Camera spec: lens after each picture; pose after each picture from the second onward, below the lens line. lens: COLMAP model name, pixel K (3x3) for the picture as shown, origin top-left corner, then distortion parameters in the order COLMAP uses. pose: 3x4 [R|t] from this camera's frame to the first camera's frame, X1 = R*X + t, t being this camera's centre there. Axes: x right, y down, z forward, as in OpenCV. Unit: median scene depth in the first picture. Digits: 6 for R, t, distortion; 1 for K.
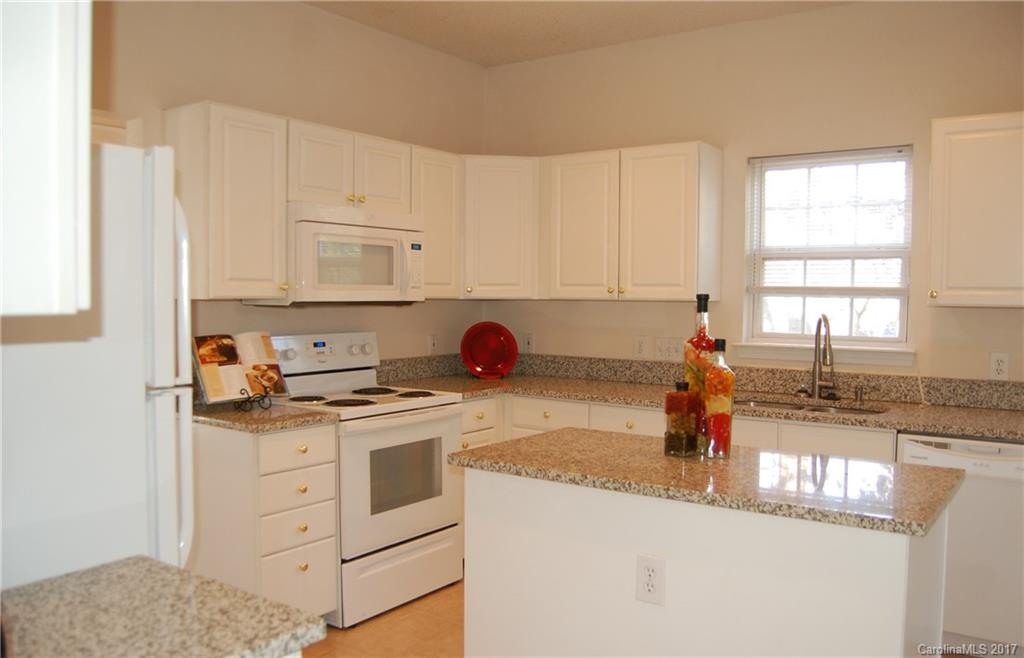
lens RADIAL K [[842.4, 0, 512.0], [0, 842.4, 329.0], [0, 0, 1]] dist [-0.065391, -0.003775]
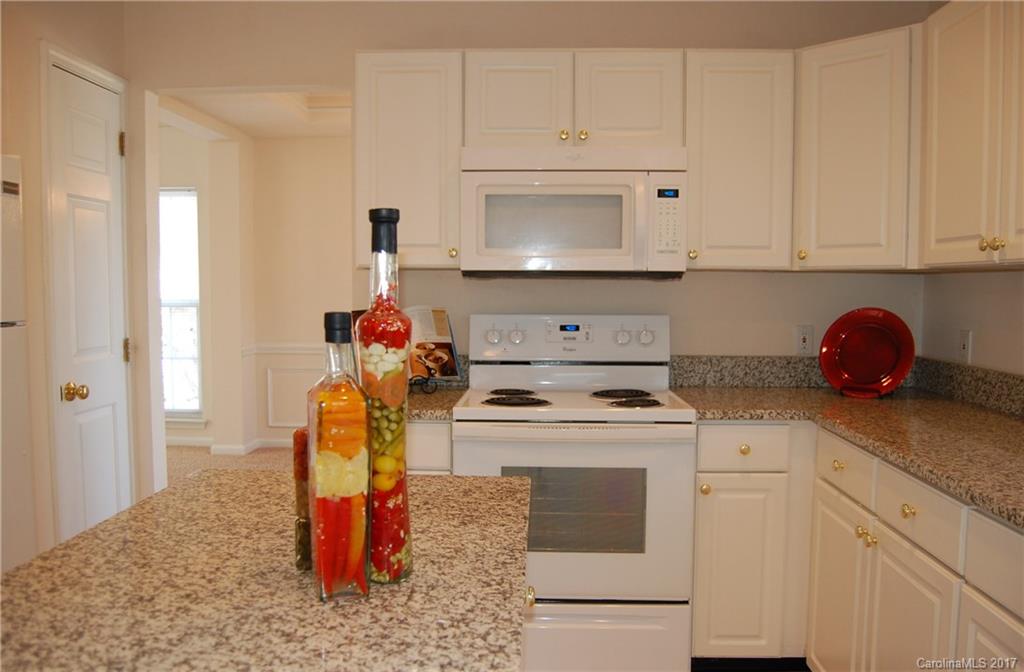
lens RADIAL K [[814.8, 0, 513.3], [0, 814.8, 347.6], [0, 0, 1]] dist [-0.125423, 0.084365]
pose [[0.548523, 0.054969, -0.834326, 0.391451], [-0.033678, 0.998479, 0.043643, 0.005133], [0.835457, 0.004160, 0.549540, 0.540565]]
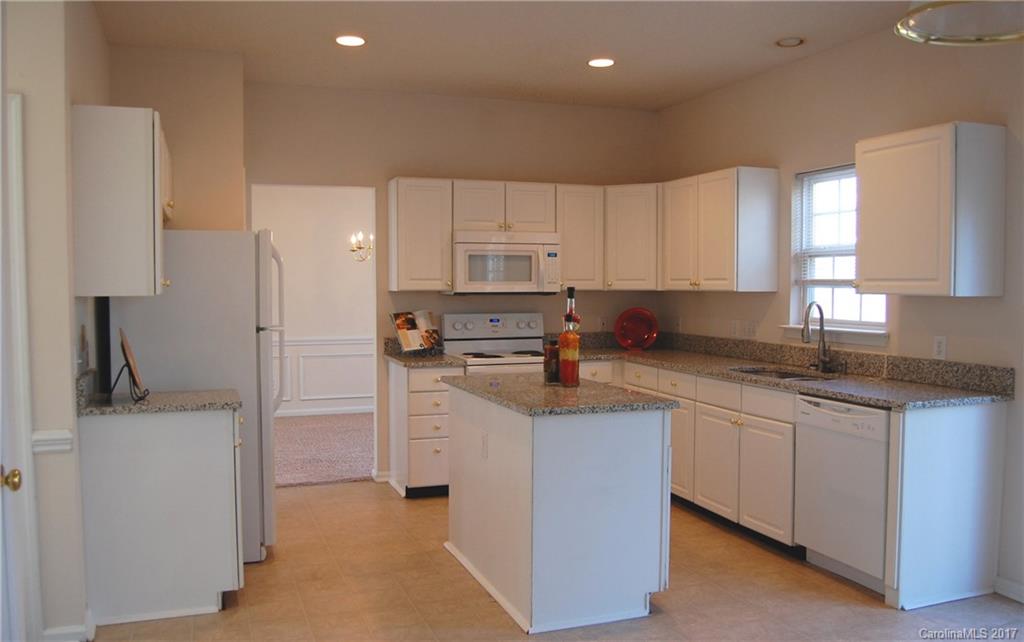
lens RADIAL K [[840.0, 0, 509.3], [0, 840.0, 347.2], [0, 0, 1]] dist [-0.087223, -0.000384]
pose [[0.822063, 0.033038, -0.568437, 0.677608], [-0.015840, 0.999256, 0.035171, 0.012814], [0.569176, -0.019909, 0.821975, -0.251476]]
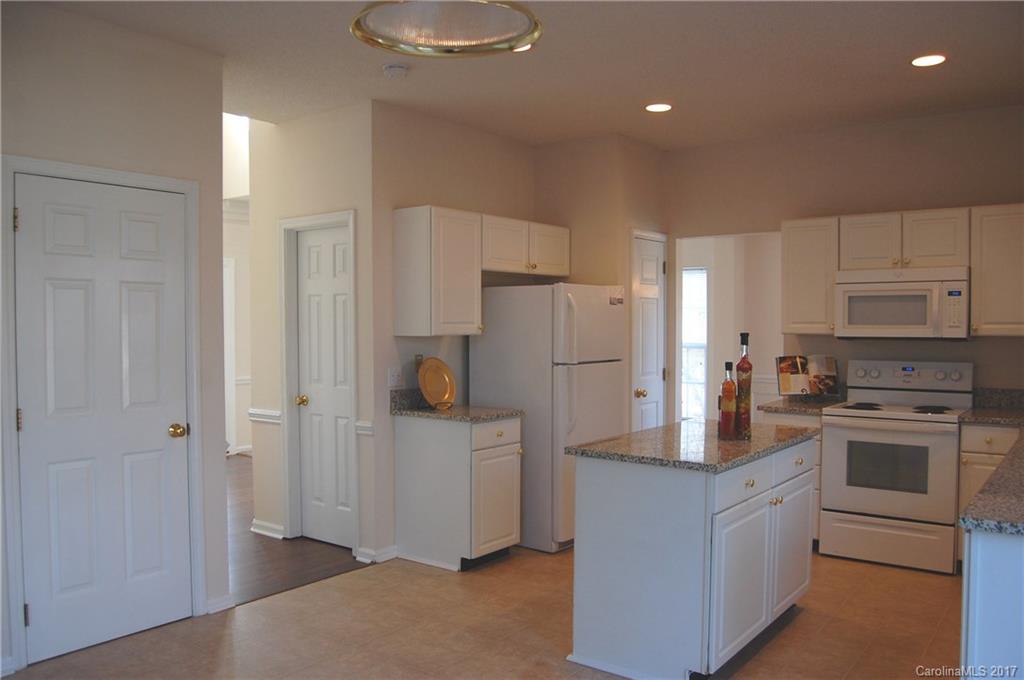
lens RADIAL K [[802.4, 0, 515.6], [0, 802.4, 352.2], [0, 0, 1]] dist [-0.068845, 0.003548]
pose [[-0.038755, 0.027312, -0.998875, 1.078880], [-0.038711, 0.998835, 0.028813, -0.021235], [0.998499, 0.039784, -0.037653, 0.422701]]
